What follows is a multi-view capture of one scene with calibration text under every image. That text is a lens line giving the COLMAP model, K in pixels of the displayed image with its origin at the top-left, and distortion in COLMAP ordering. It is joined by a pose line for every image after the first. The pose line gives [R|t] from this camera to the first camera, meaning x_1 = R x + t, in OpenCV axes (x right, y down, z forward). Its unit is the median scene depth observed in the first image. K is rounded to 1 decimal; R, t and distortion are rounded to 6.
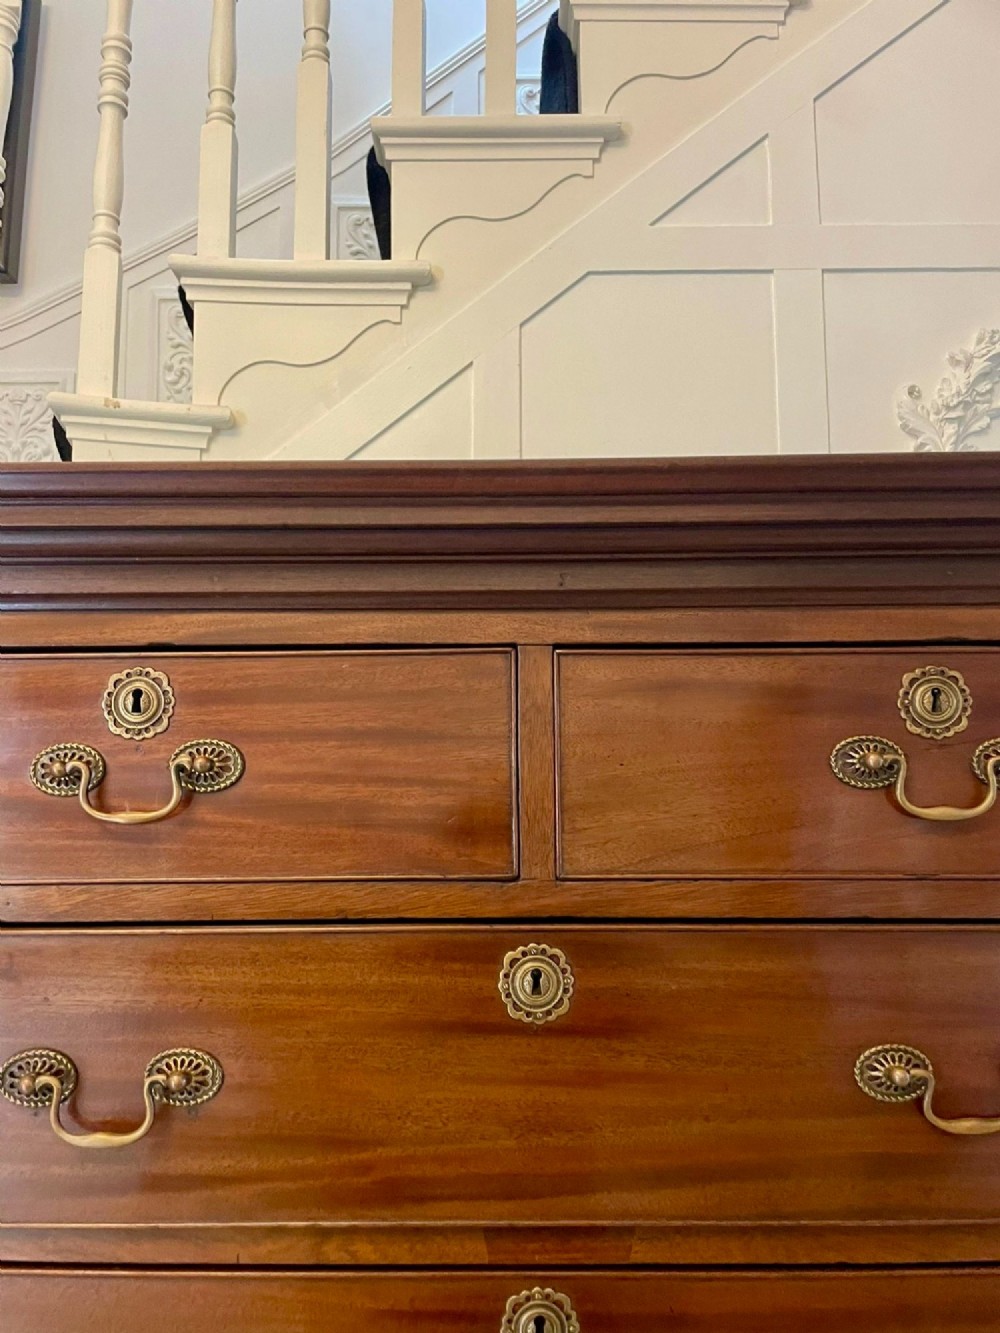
lens RADIAL K [[1012.4, 0, 510.0], [0, 1012.4, 664.7], [0, 0, 1]] dist [0.069219, -0.068506]
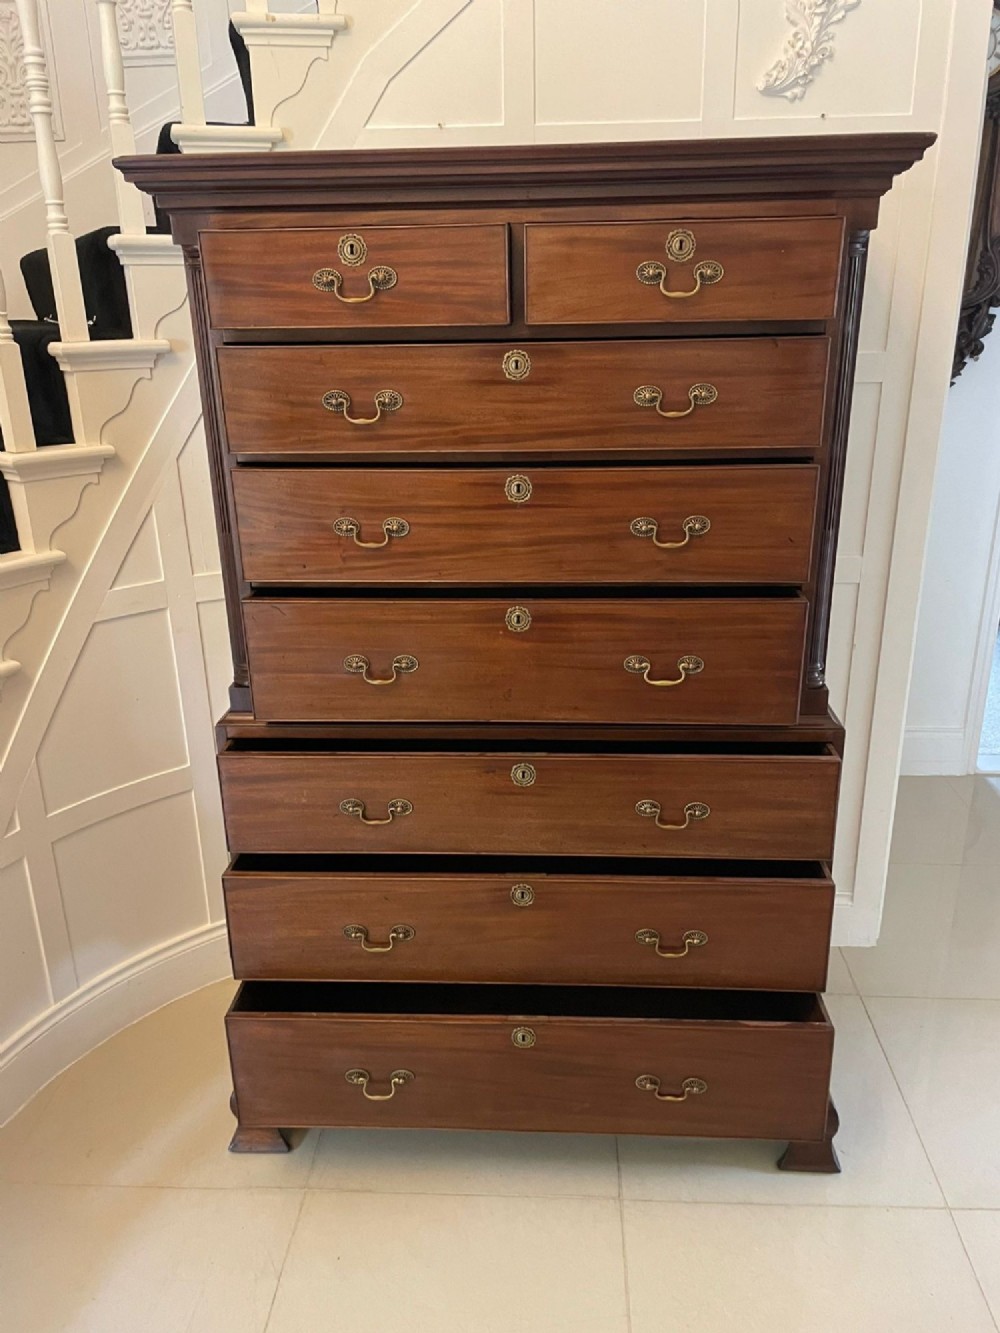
lens RADIAL K [[1012.4, 0, 527.6], [0, 1012.4, 636.1], [0, 0, 1]] dist [0.069219, -0.068506]
pose [[0.998833, 0.003673, -0.048166, 0.175405], [0.018372, 0.893295, 0.449095, -0.231110], [0.044675, -0.449456, 0.892185, -1.588824]]
